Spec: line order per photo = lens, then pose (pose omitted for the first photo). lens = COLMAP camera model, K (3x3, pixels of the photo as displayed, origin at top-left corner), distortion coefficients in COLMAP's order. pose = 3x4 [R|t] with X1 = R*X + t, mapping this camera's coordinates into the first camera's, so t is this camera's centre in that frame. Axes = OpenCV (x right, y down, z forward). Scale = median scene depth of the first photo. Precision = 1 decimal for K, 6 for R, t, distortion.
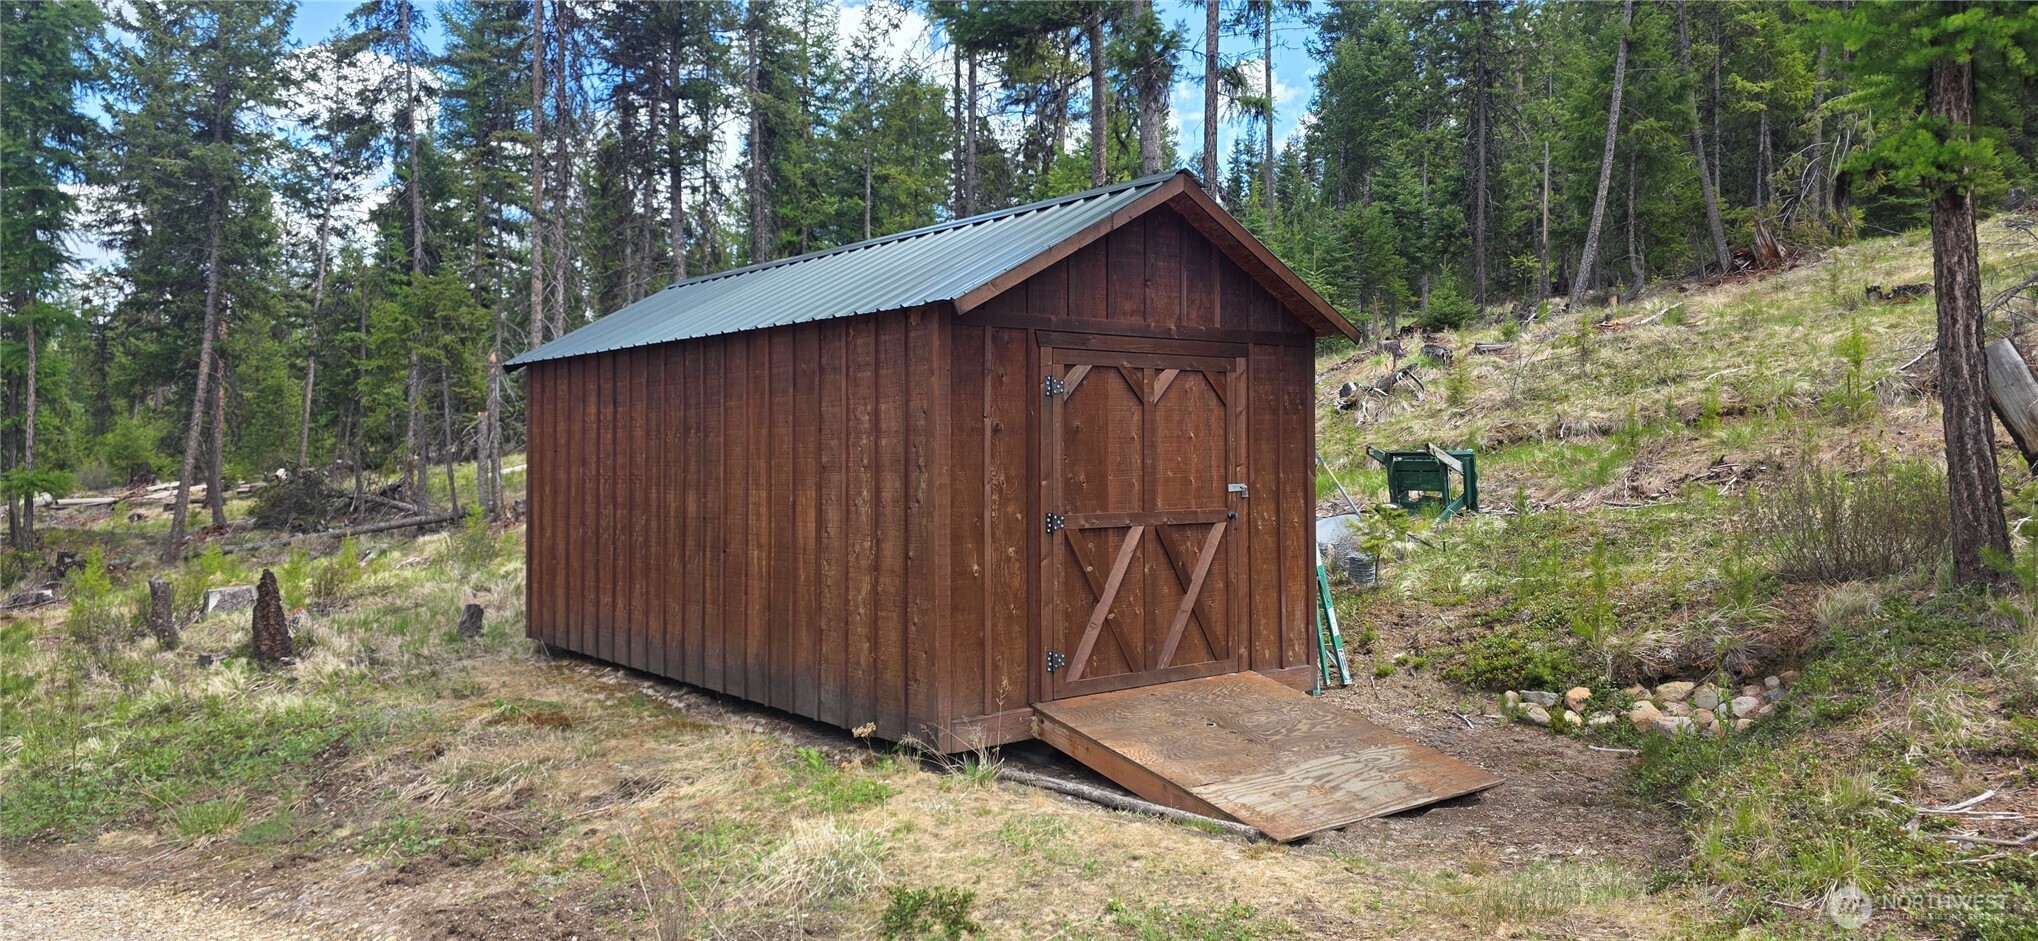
lens RADIAL K [[1360.7, 0, 1023.0], [0, 1360.7, 451.7], [0, 0, 1]] dist [0.081726, -0.084778]
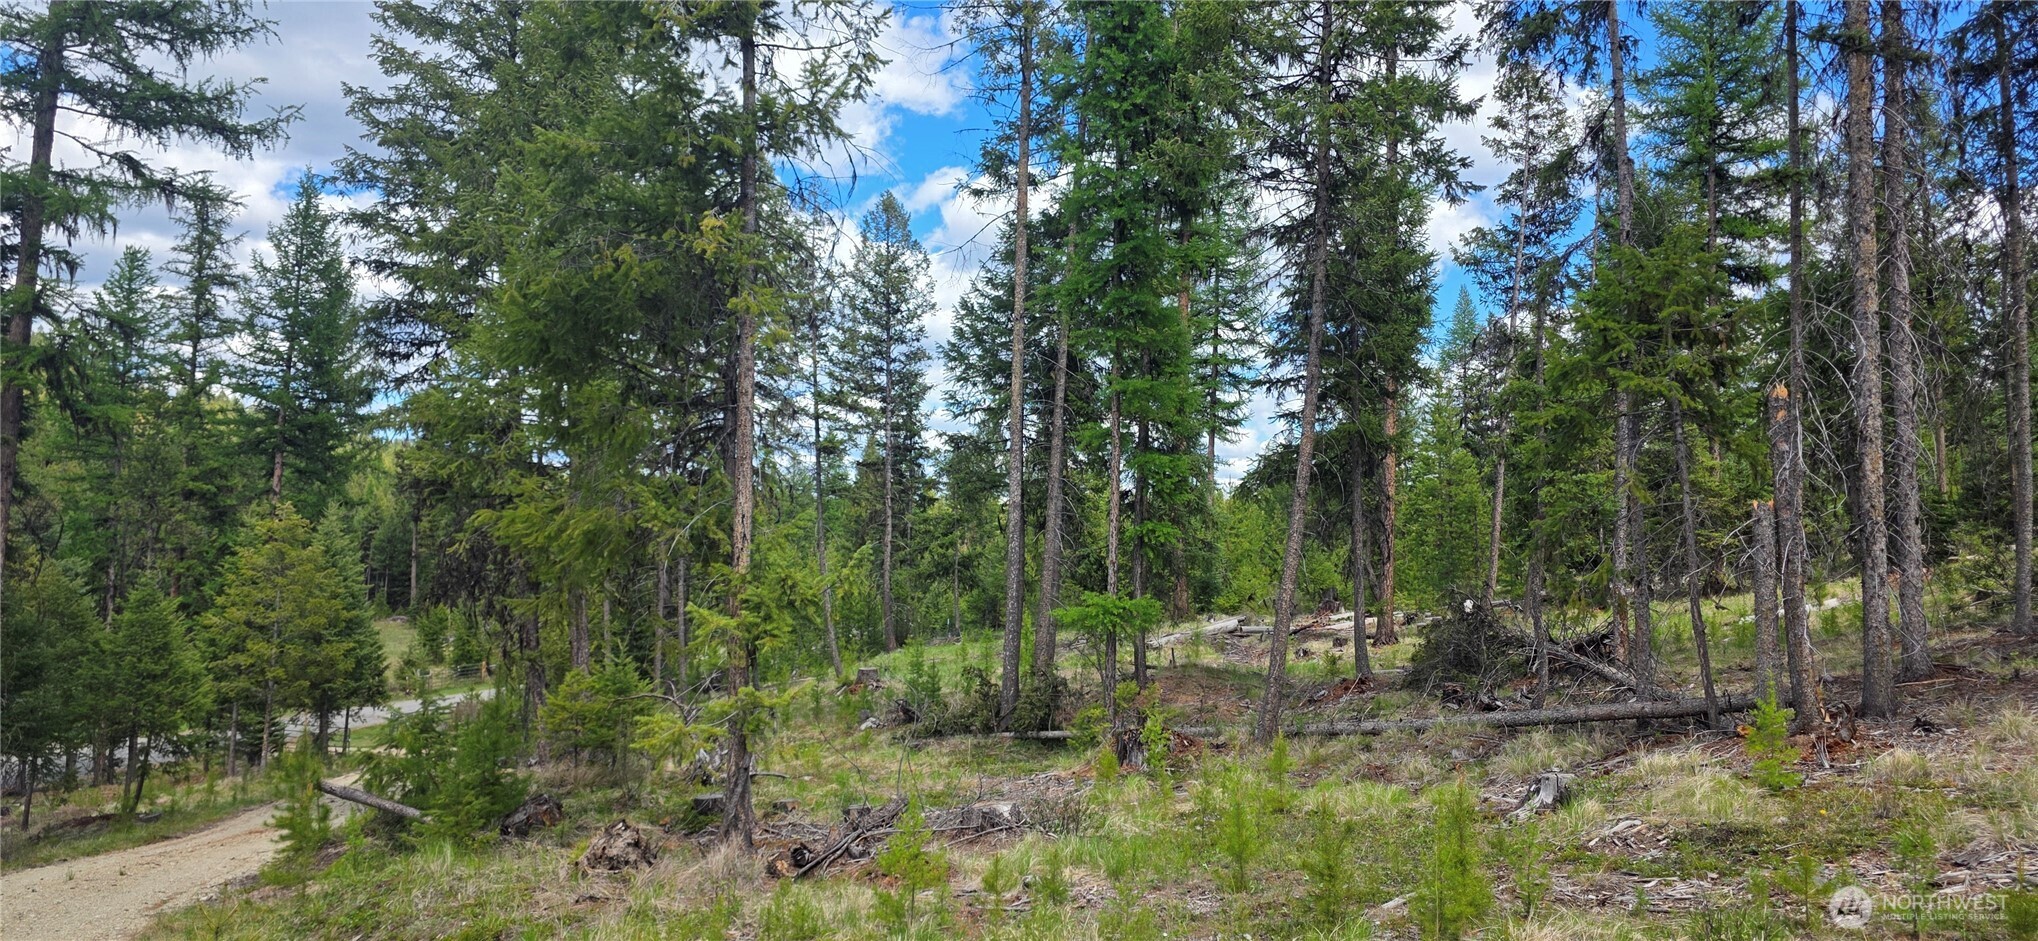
lens RADIAL K [[1360.7, 0, 1023.0], [0, 1360.7, 451.7], [0, 0, 1]] dist [0.081726, -0.084778]
pose [[0.674137, -0.056668, -0.736429, -0.167120], [-0.012320, 0.996051, -0.087924, 0.000551], [0.738503, 0.068345, 0.670777, 0.382899]]
